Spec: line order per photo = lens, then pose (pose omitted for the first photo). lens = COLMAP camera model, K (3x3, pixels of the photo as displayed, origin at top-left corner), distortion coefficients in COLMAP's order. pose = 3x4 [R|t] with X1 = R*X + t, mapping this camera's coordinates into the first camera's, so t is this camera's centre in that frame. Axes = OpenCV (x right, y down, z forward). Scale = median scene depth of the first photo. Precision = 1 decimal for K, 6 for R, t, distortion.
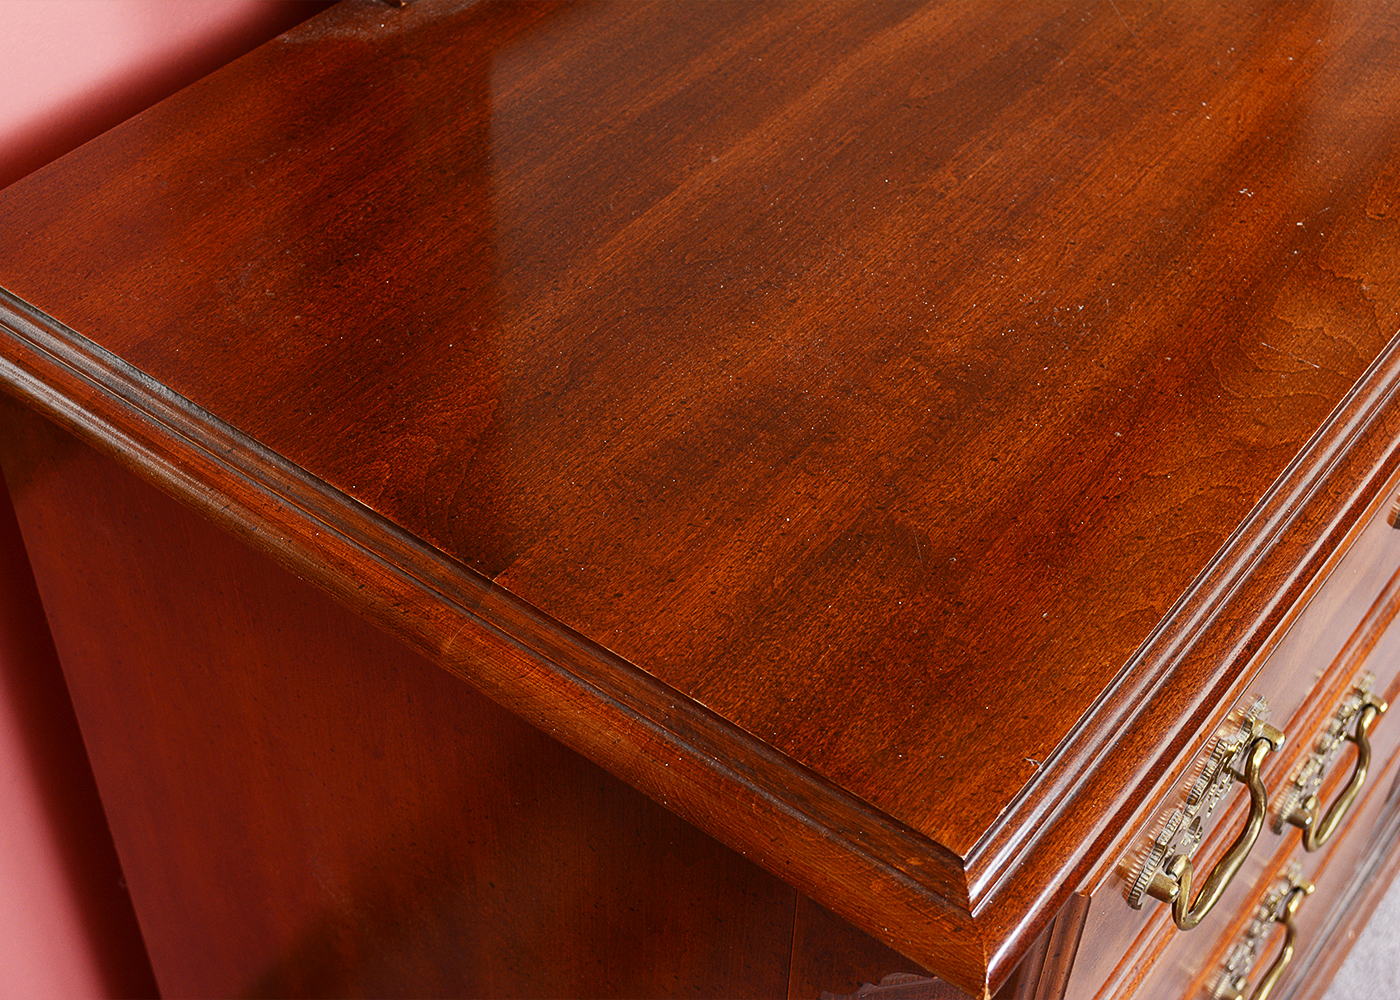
lens RADIAL K [[2002.9, 0, 699.7], [0, 2002.9, 498.4], [0, 0, 1]] dist [0.007266, 0.000000]
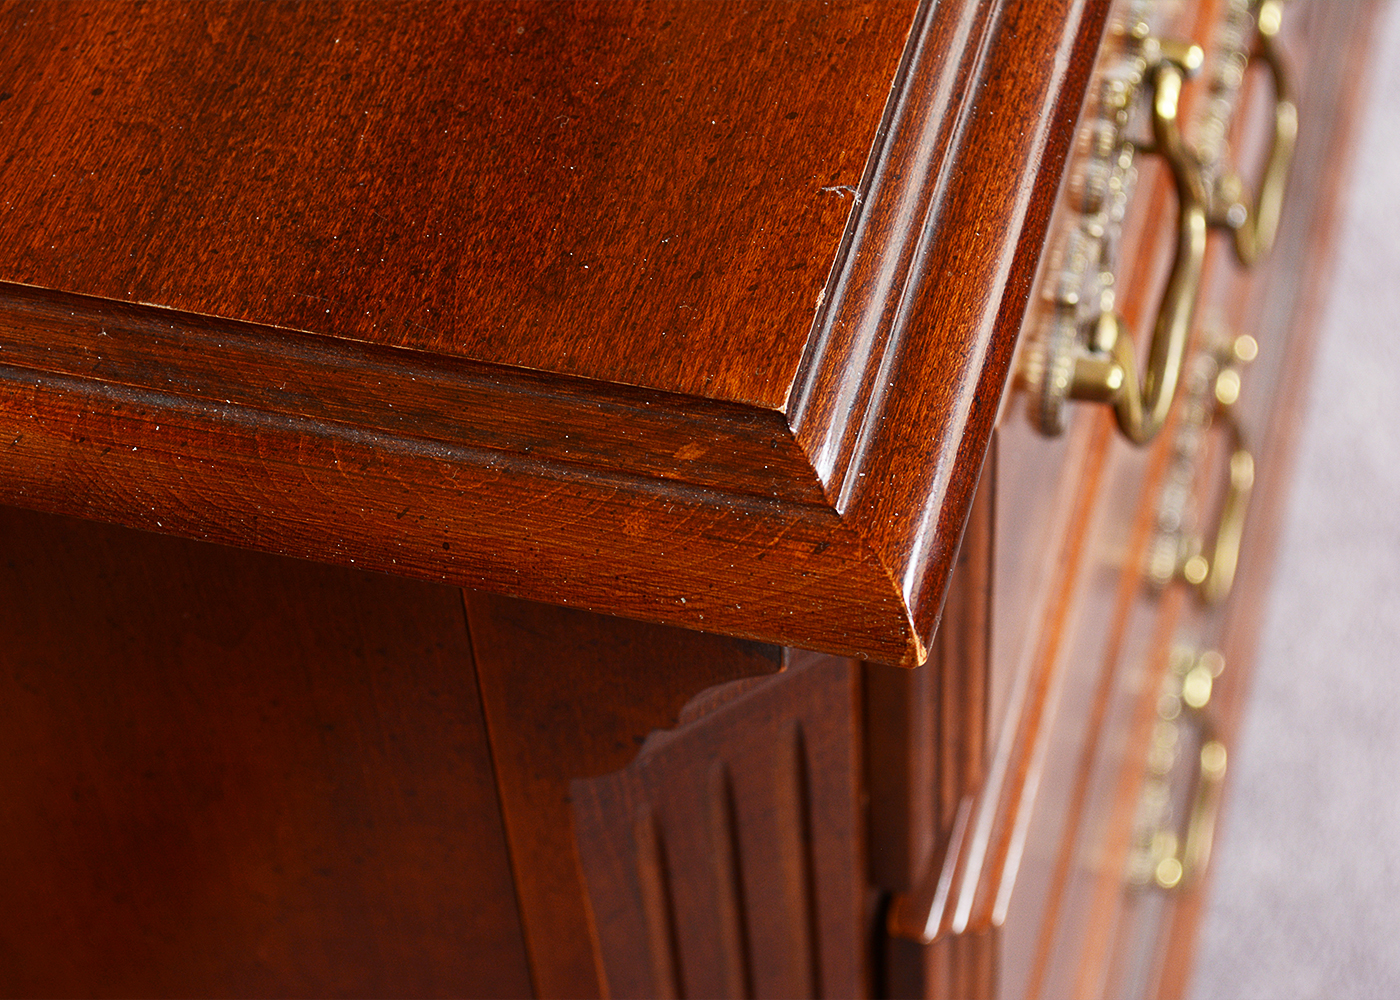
lens RADIAL K [[3433.5, 0, 700.9], [0, 3433.5, 500.9], [0, 0, 1]] dist [0.017798, 0.000000]
pose [[0.924995, -0.342086, 0.165415, -0.031774], [0.315475, 0.934033, 0.167502, 0.050656], [-0.211803, -0.102755, 0.971896, 0.176827]]
